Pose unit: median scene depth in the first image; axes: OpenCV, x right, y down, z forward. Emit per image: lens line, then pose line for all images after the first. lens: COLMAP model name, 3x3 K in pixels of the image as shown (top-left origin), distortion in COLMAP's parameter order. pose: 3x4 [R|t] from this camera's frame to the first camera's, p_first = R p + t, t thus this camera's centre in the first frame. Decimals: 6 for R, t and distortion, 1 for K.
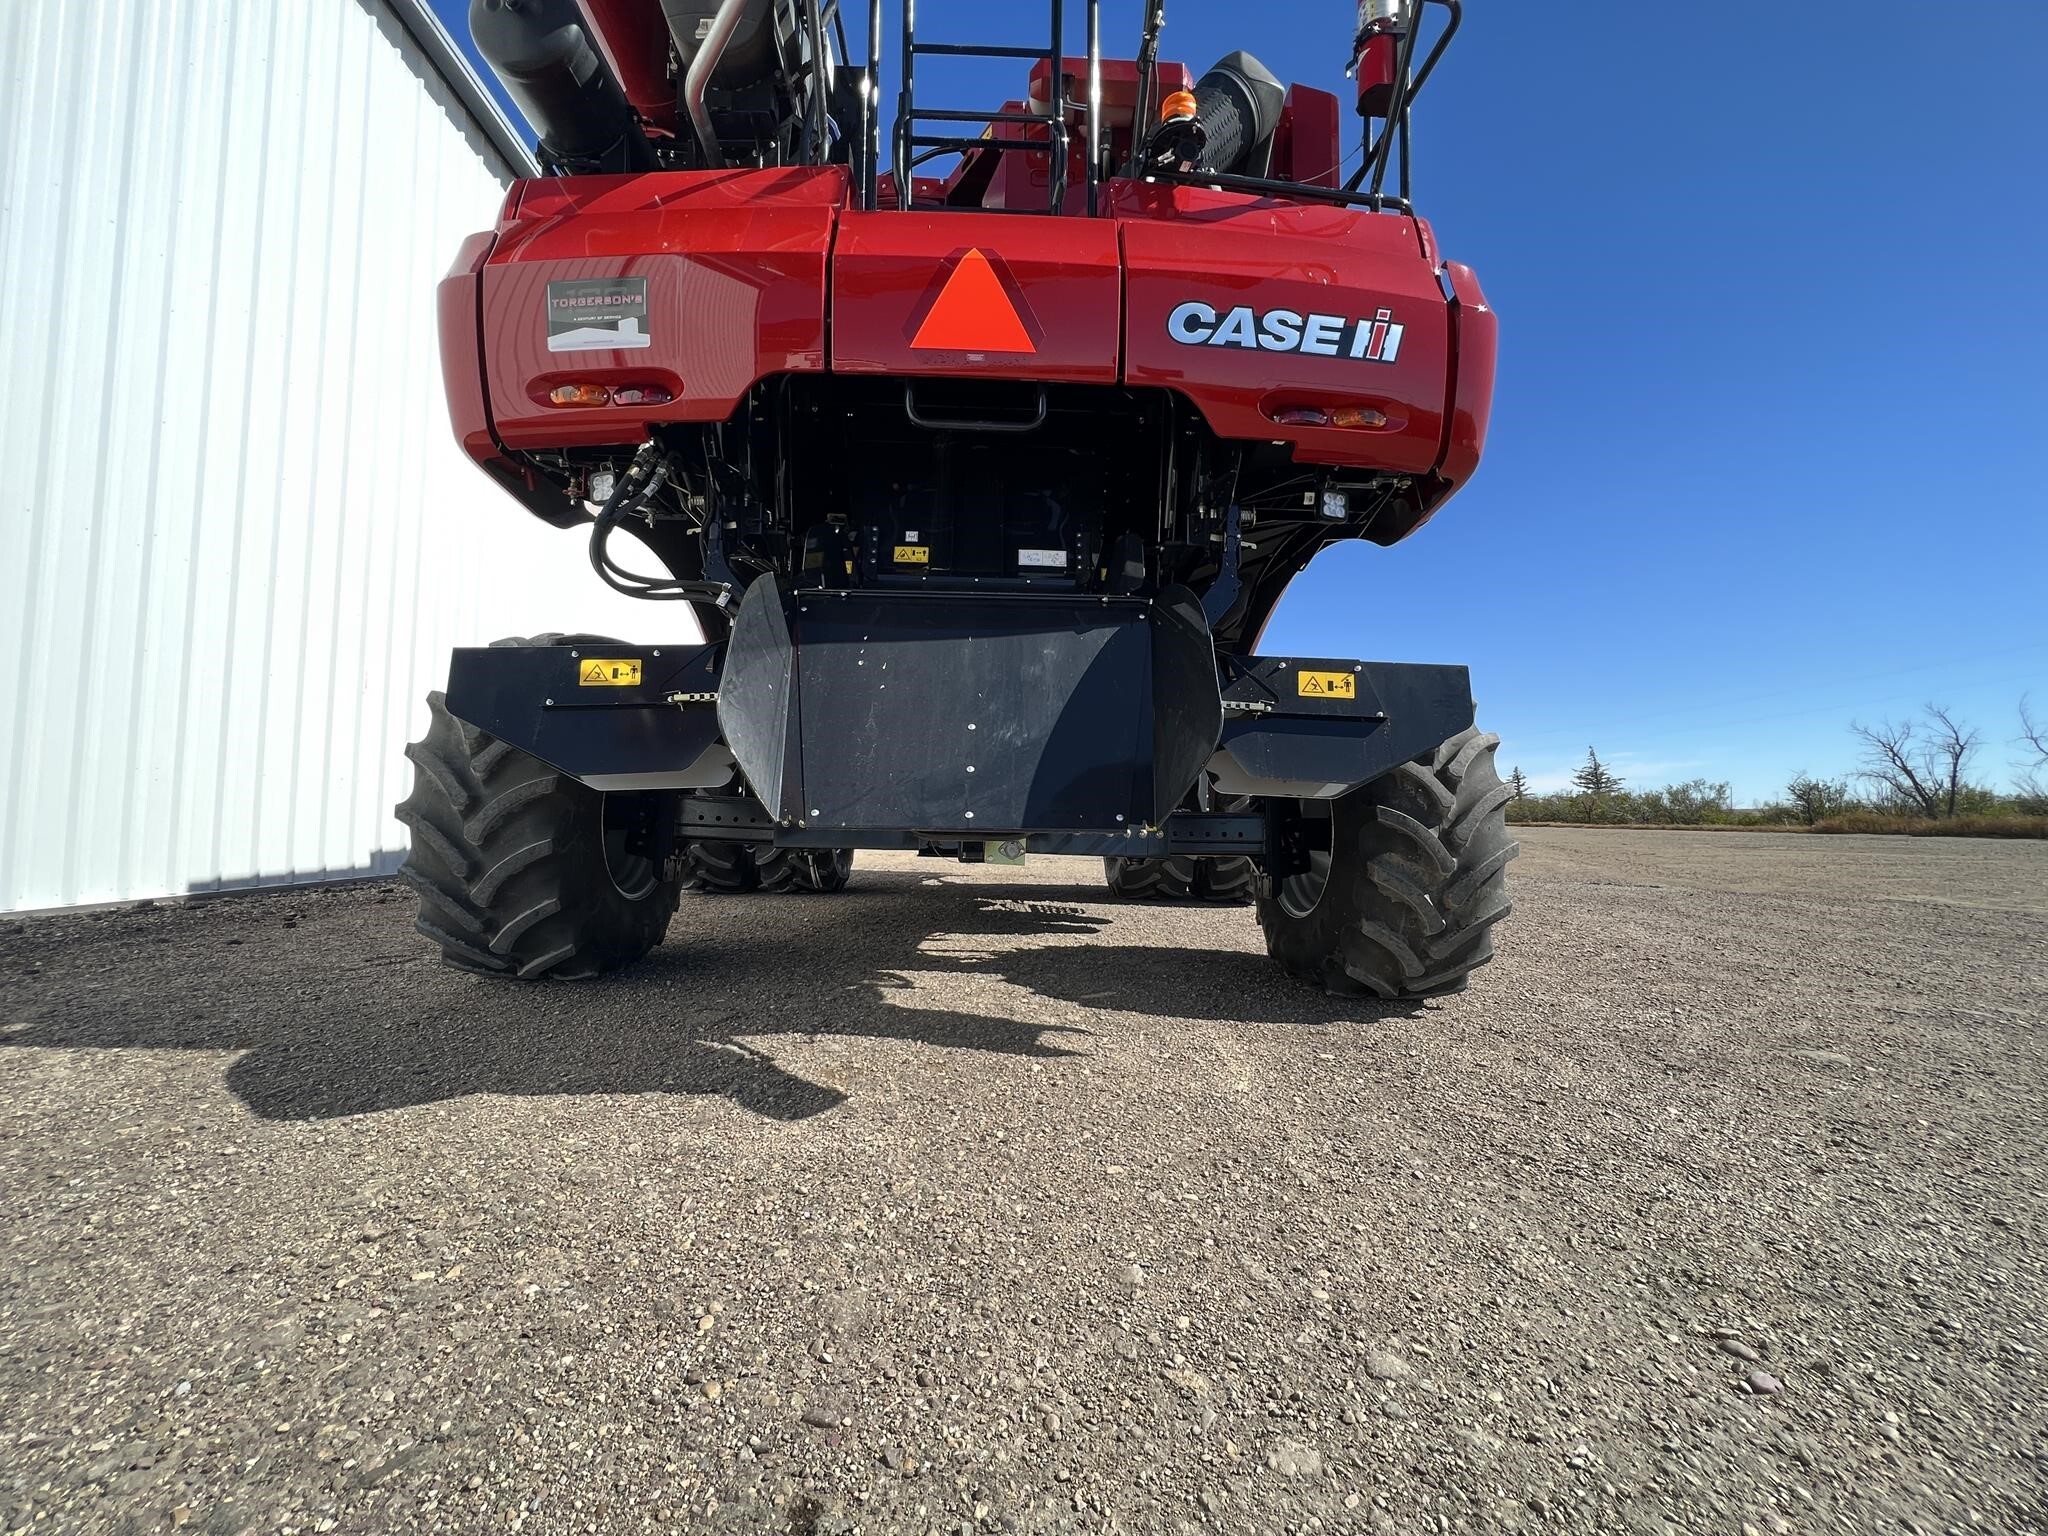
lens RADIAL K [[832.5, 0, 1024.5], [0, 832.5, 771.8], [0, 0, 1]] dist [-0.000006, -0.000004]
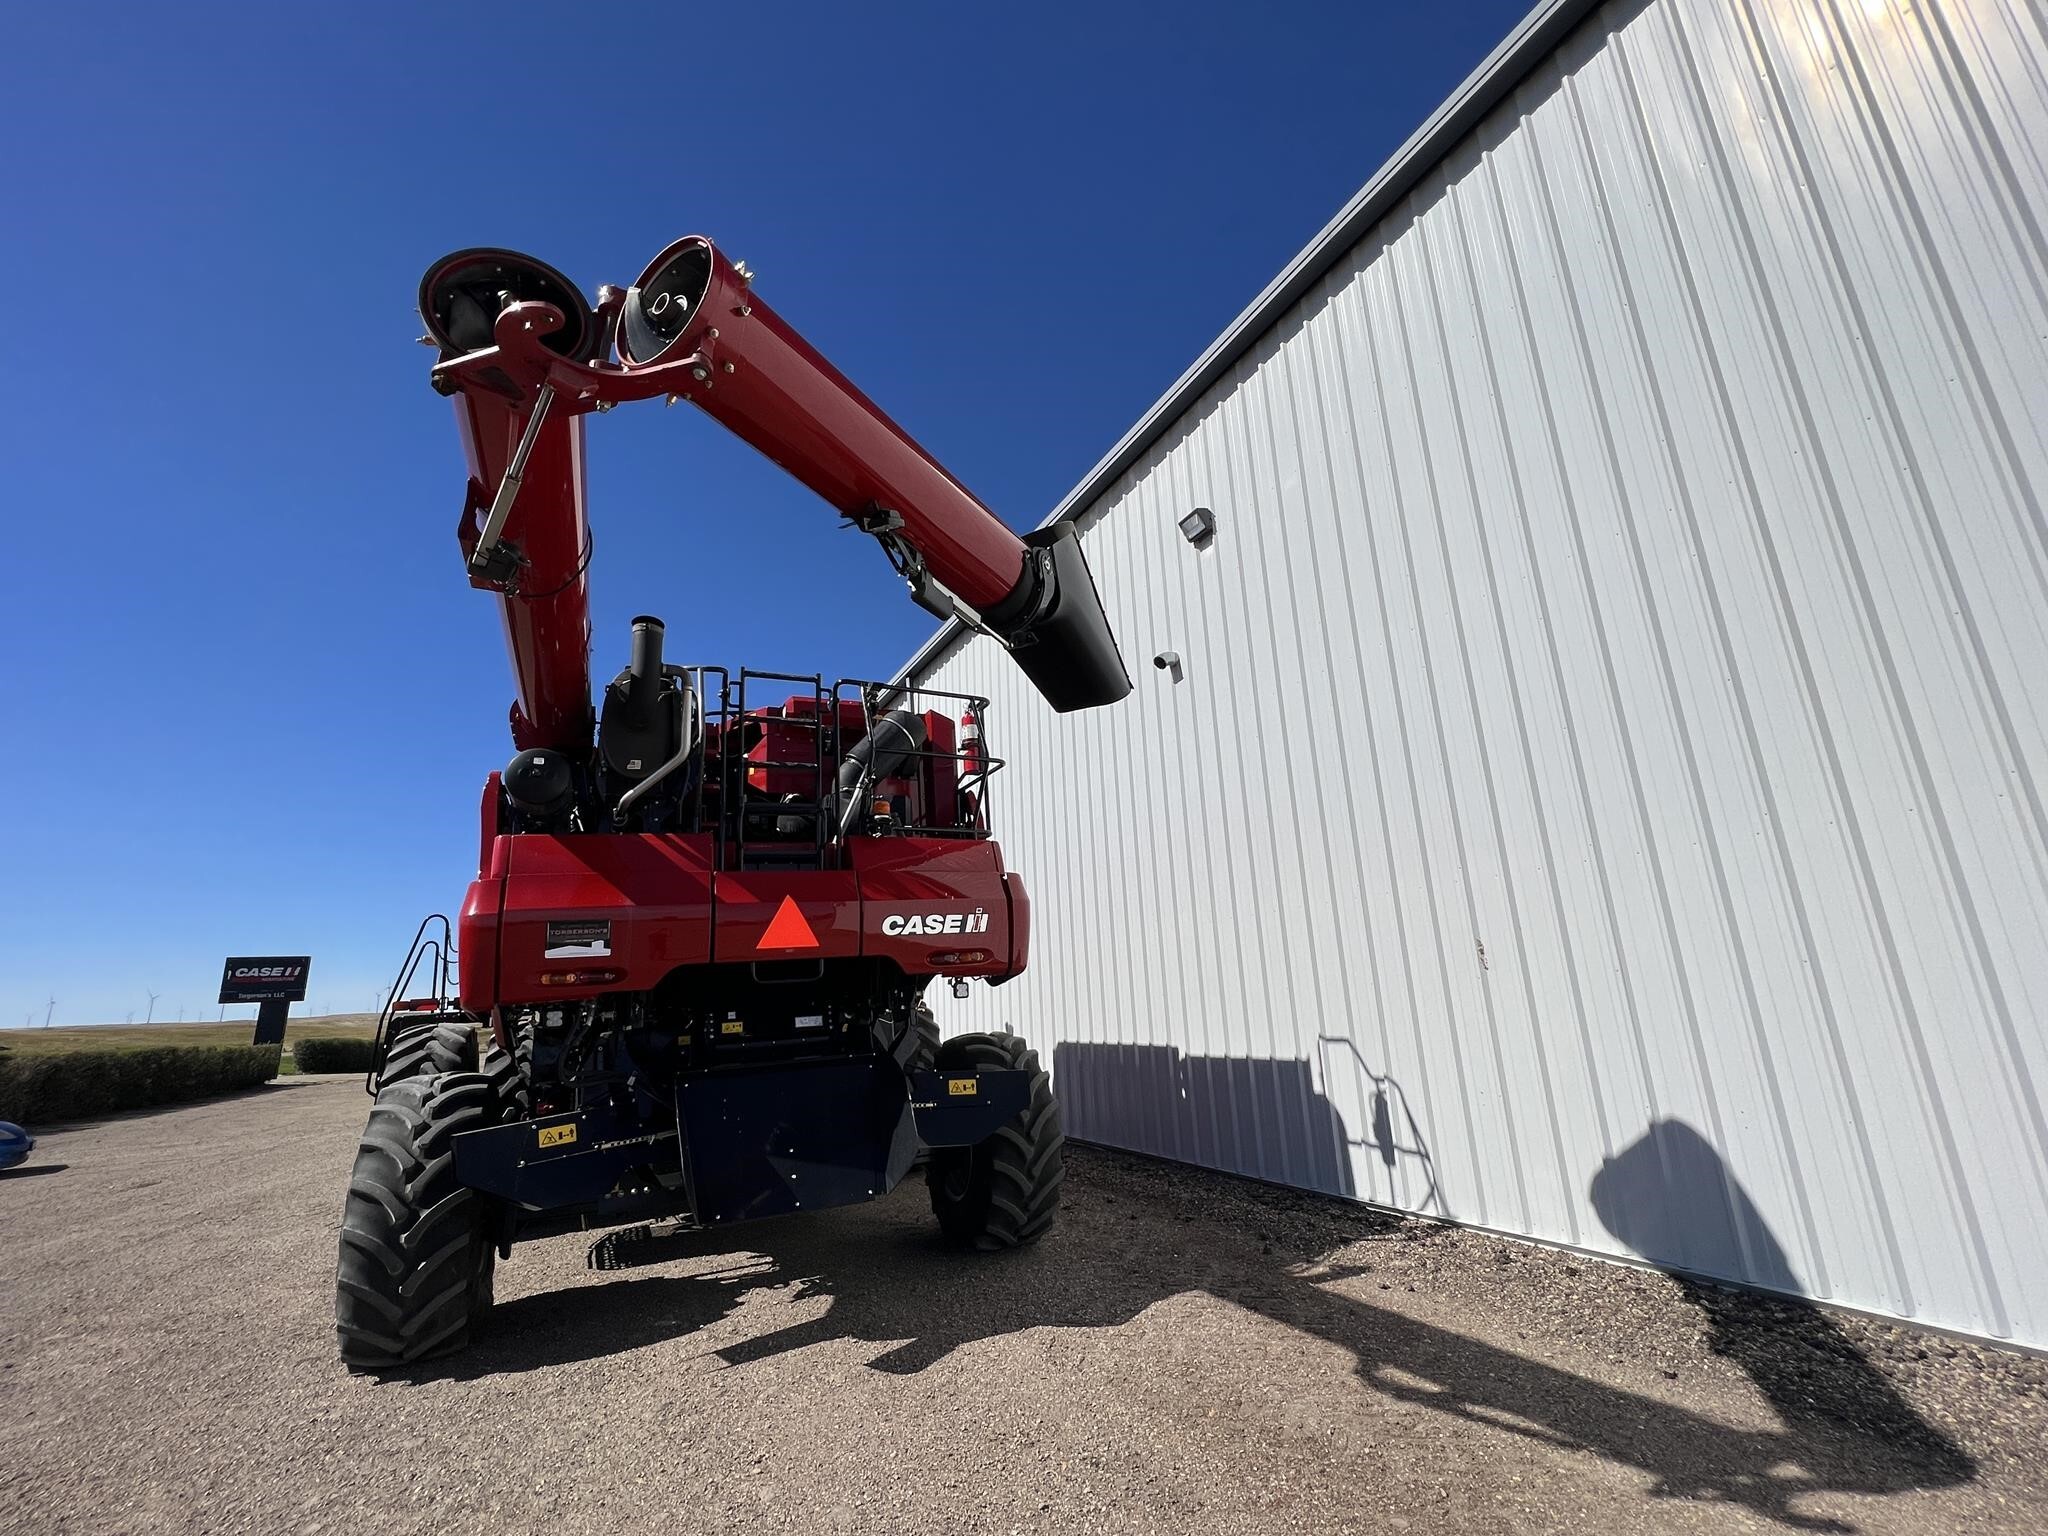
lens RADIAL K [[865.7, 0, 1032.6], [0, 865.7, 752.8], [0, 0, 1]] dist [-0.024966, -0.000425]
pose [[0.912529, 0.031388, 0.407806, -0.305688], [0.067784, 0.971658, -0.226464, -0.358497], [-0.403356, 0.234298, 0.884538, -0.940631]]
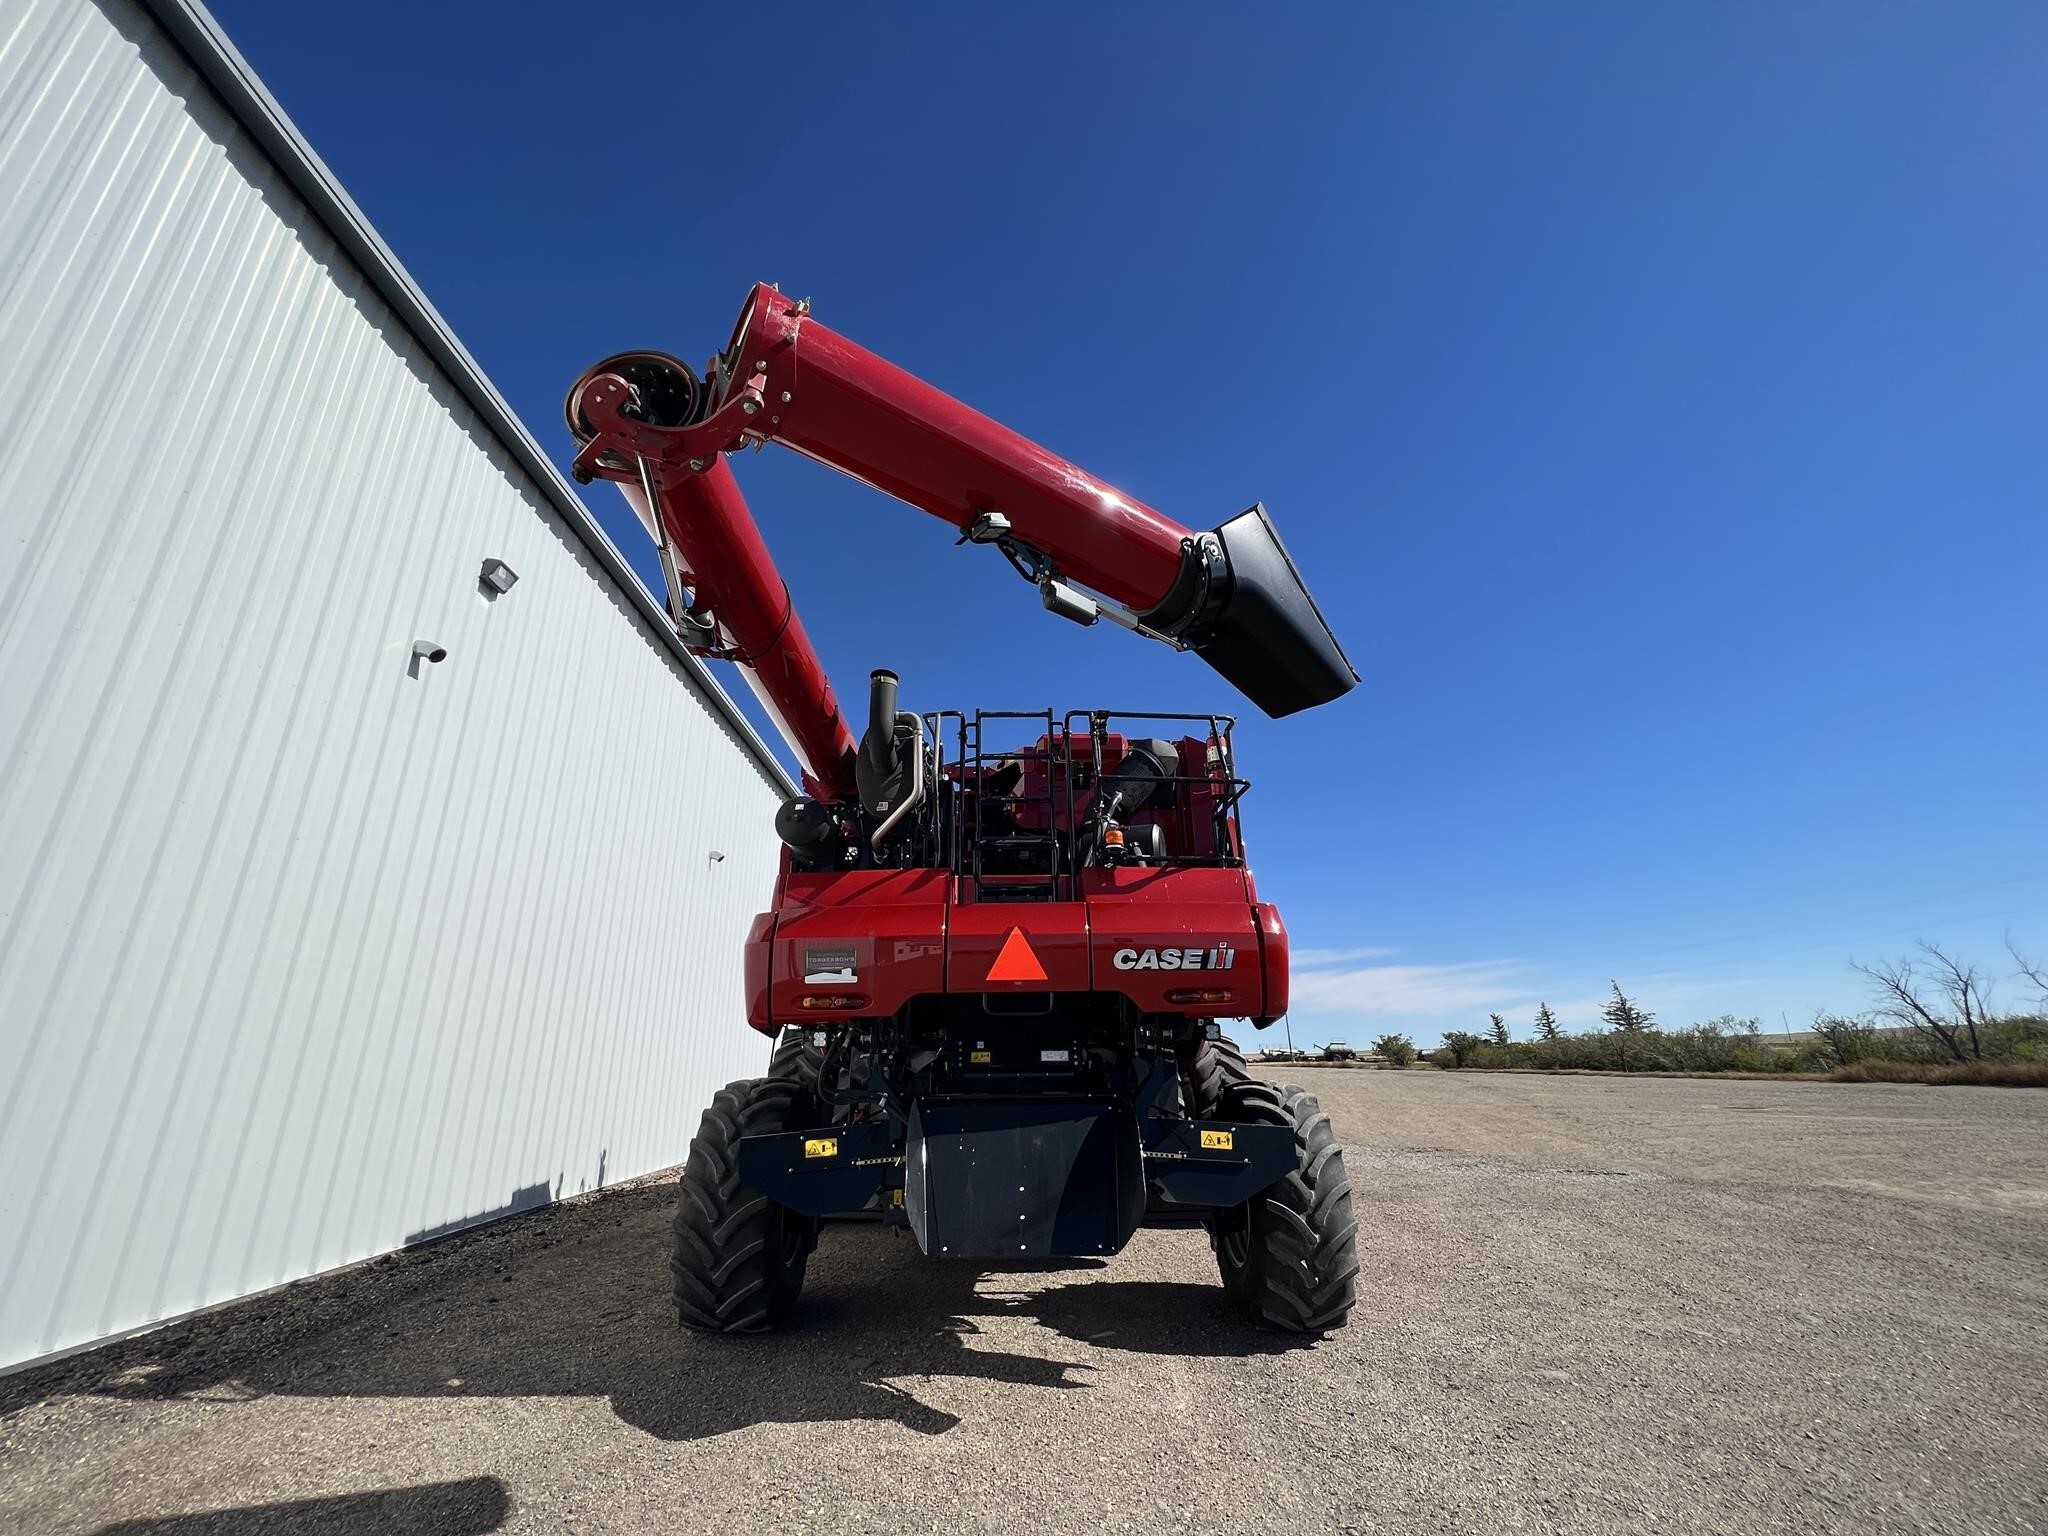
lens RADIAL K [[832.5, 0, 1024.5], [0, 832.5, 767.0], [0, 0, 1]] dist [-0.000006, -0.000004]
pose [[0.999498, -0.030504, -0.008506, -0.008539], [0.026840, 0.958532, -0.283719, -0.338702], [0.016808, 0.283349, 0.958870, -0.852047]]
